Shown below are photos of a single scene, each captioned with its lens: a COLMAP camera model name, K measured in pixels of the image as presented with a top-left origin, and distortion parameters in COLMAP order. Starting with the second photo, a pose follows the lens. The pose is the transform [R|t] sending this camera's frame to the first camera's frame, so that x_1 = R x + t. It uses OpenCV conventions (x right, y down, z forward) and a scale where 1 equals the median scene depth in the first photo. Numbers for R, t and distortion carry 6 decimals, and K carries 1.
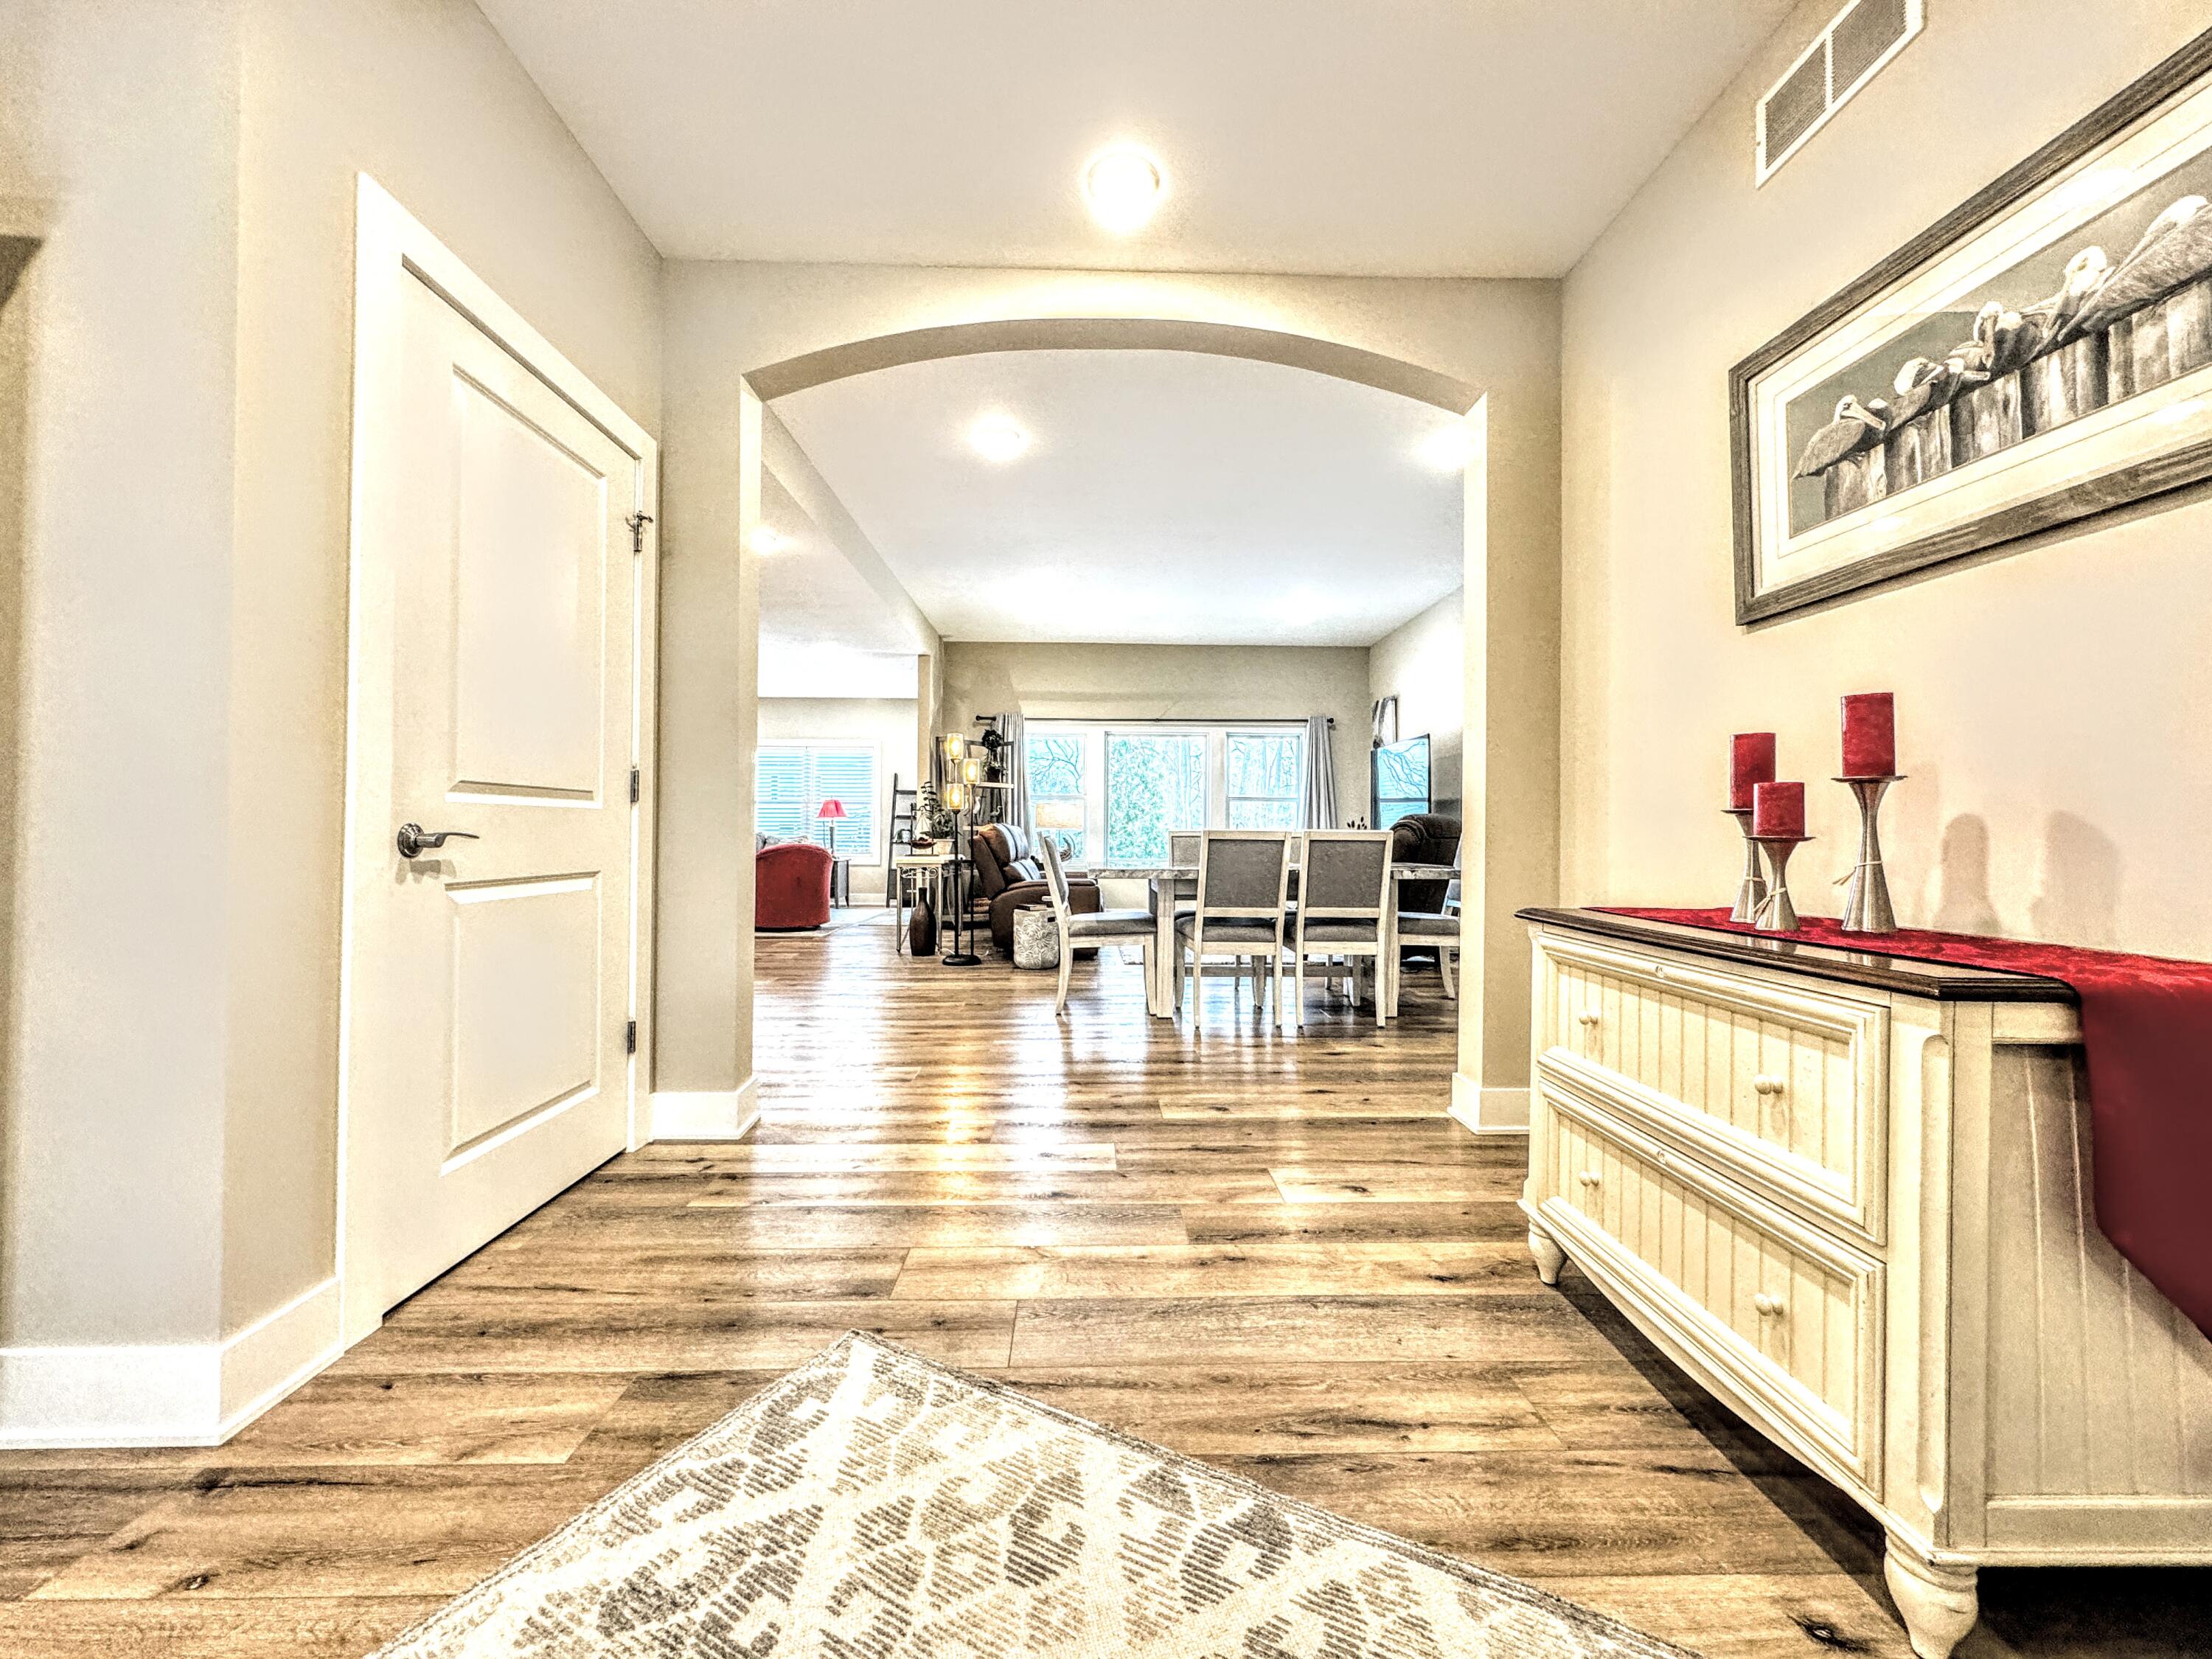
lens RADIAL K [[881.8, 0, 1107.5], [0, 881.8, 831.0], [0, 0, 1]] dist [-0.000243, 0.000053]
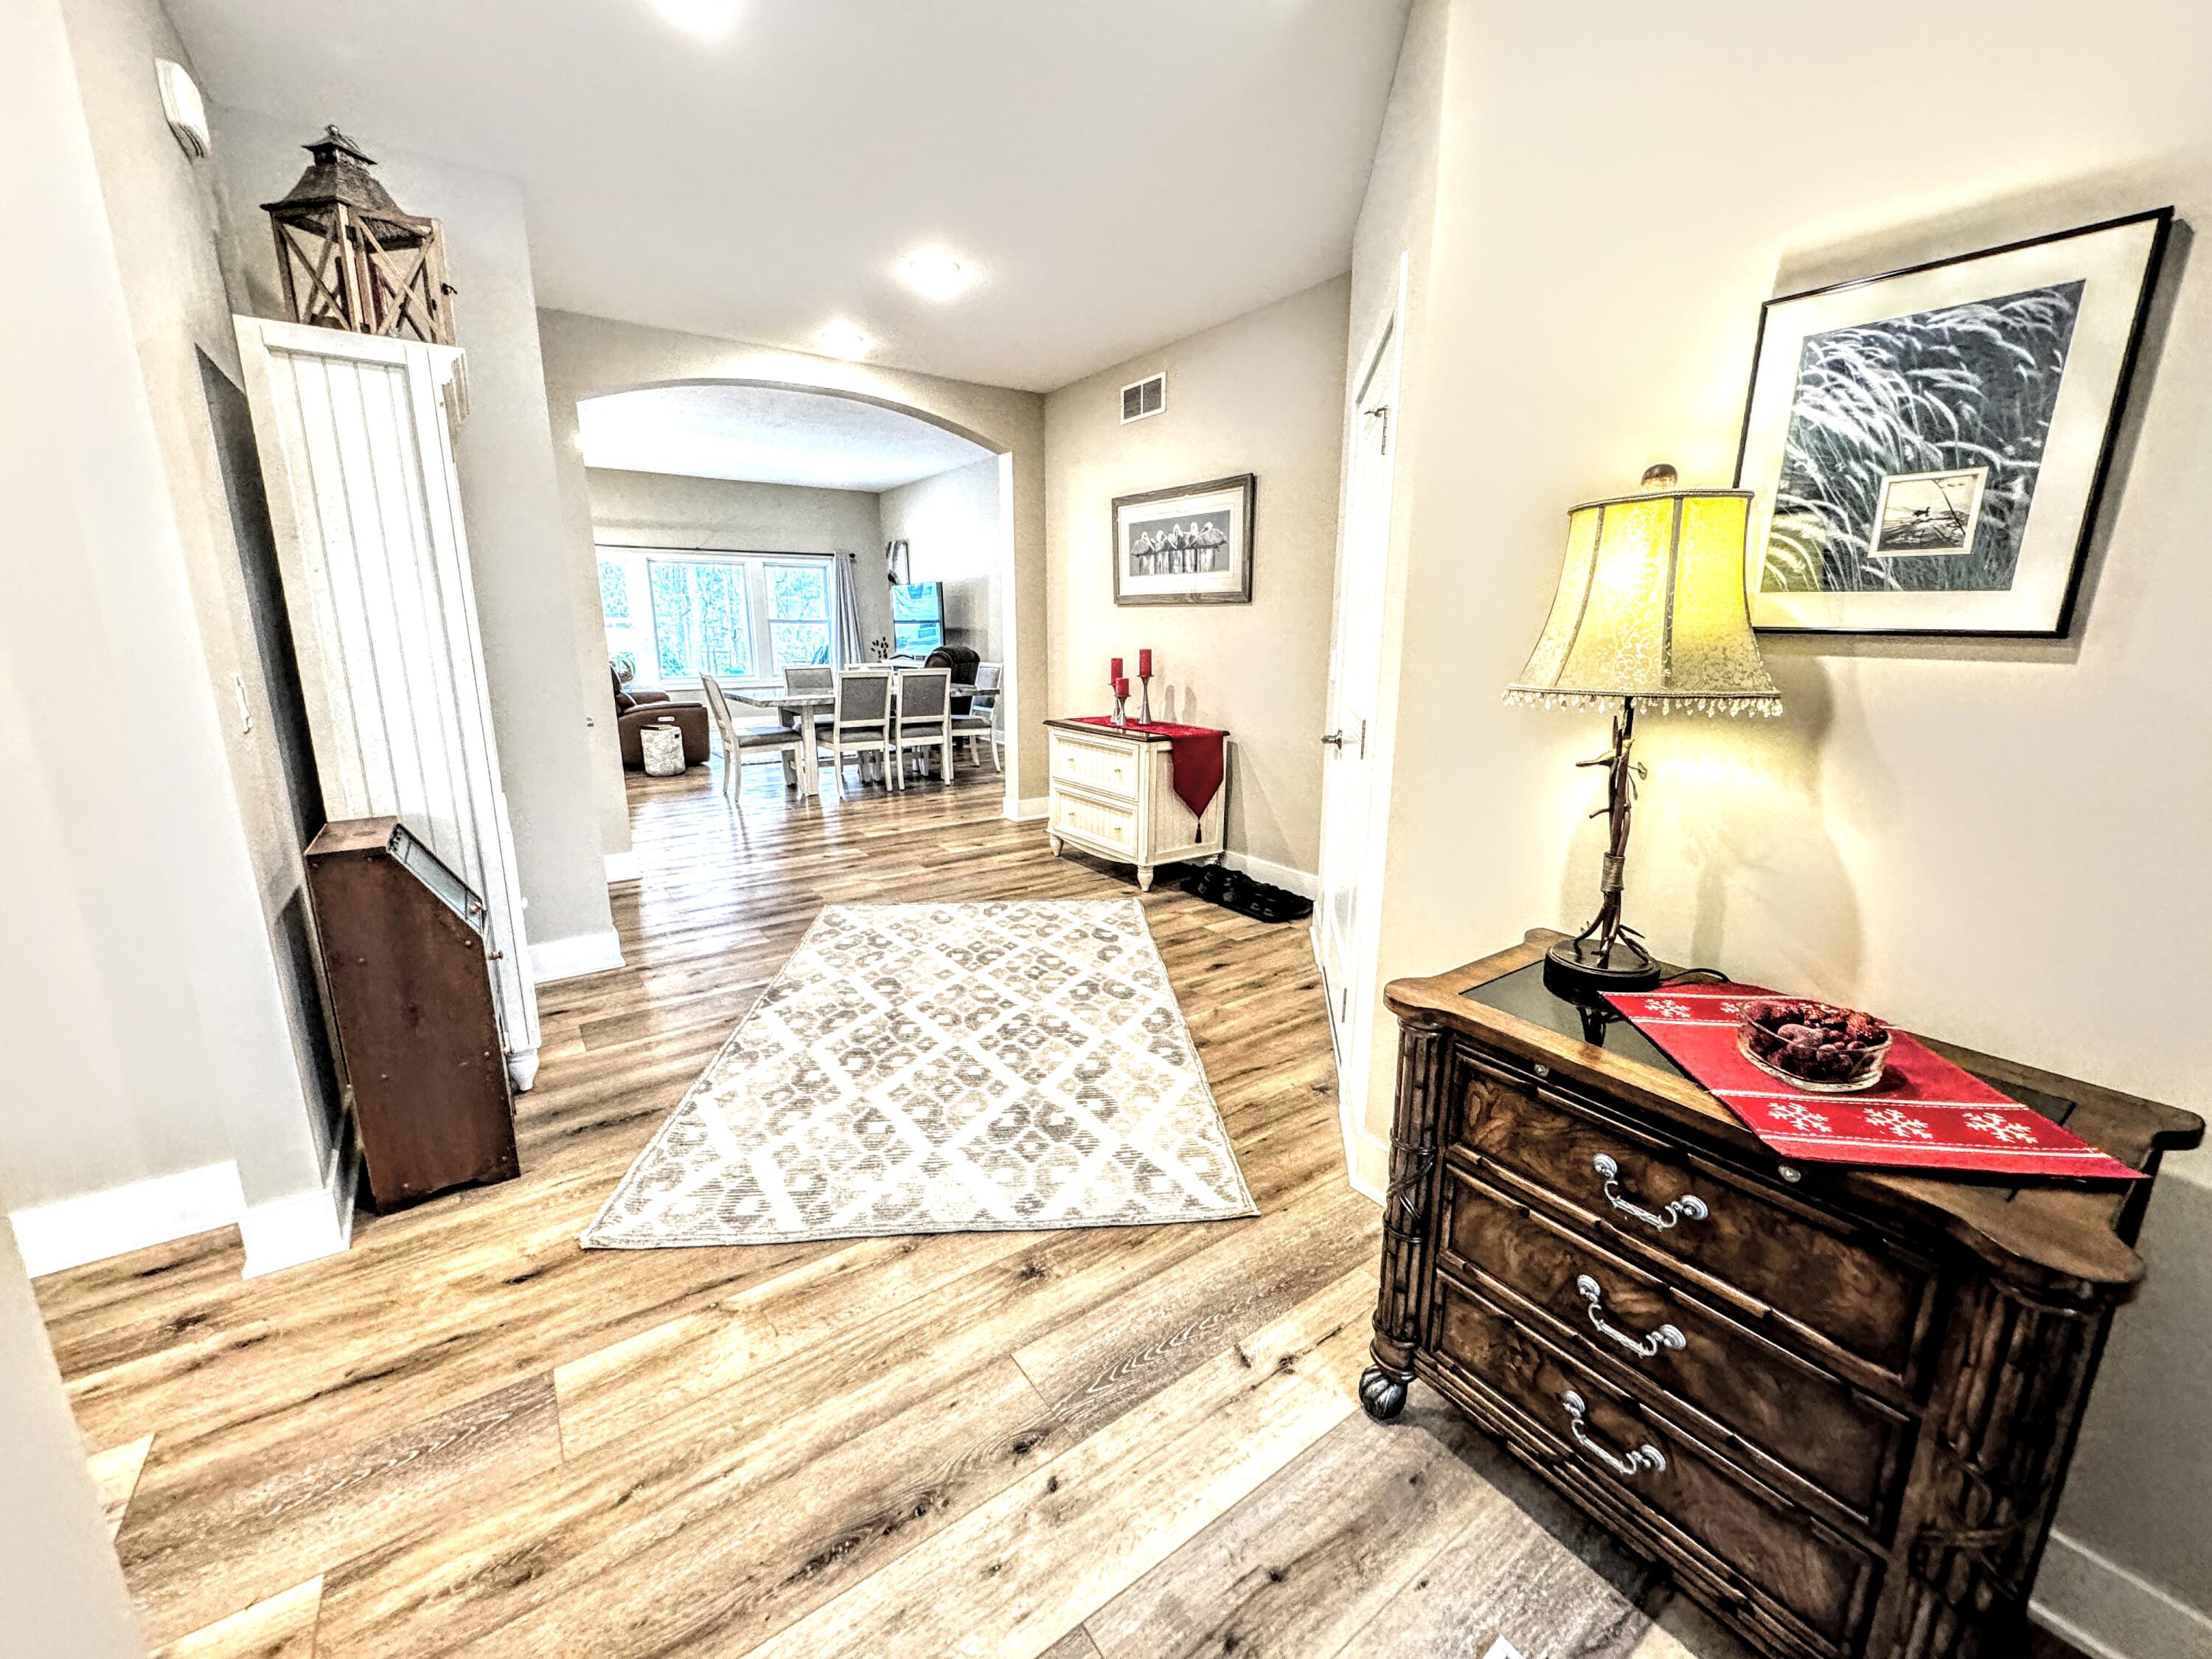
lens RADIAL K [[881.8, 0, 1106.7], [0, 881.8, 825.9], [0, 0, 1]] dist [-0.000243, 0.000053]
pose [[0.829470, -0.128930, 0.543467, -0.747448], [0.000646, 0.973215, 0.229895, -0.185536], [-0.558550, -0.190340, 0.807337, -1.130038]]
